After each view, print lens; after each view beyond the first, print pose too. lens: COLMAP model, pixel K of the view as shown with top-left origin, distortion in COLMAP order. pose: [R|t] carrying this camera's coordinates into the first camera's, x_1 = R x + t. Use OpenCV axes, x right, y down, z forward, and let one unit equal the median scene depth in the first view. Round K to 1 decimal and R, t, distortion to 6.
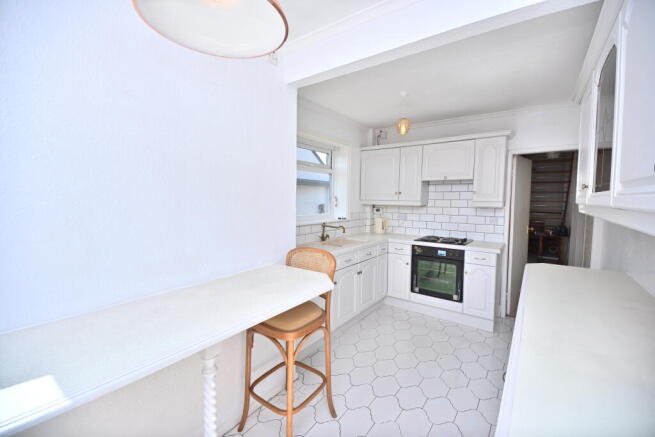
lens RADIAL K [[280.3, 0, 330.4], [0, 280.3, 216.3], [0, 0, 1]] dist [0.051991, -0.037681]
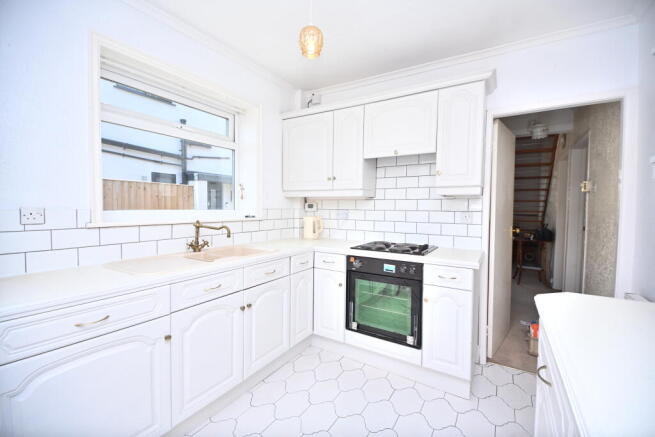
lens RADIAL K [[280.3, 0, 330.4], [0, 280.3, 216.3], [0, 0, 1]] dist [0.051991, -0.037681]
pose [[0.996351, -0.000199, 0.085344, 0.197858], [0.002569, 0.999614, -0.027661, 0.029816], [-0.085306, 0.027780, 0.995967, 0.362032]]
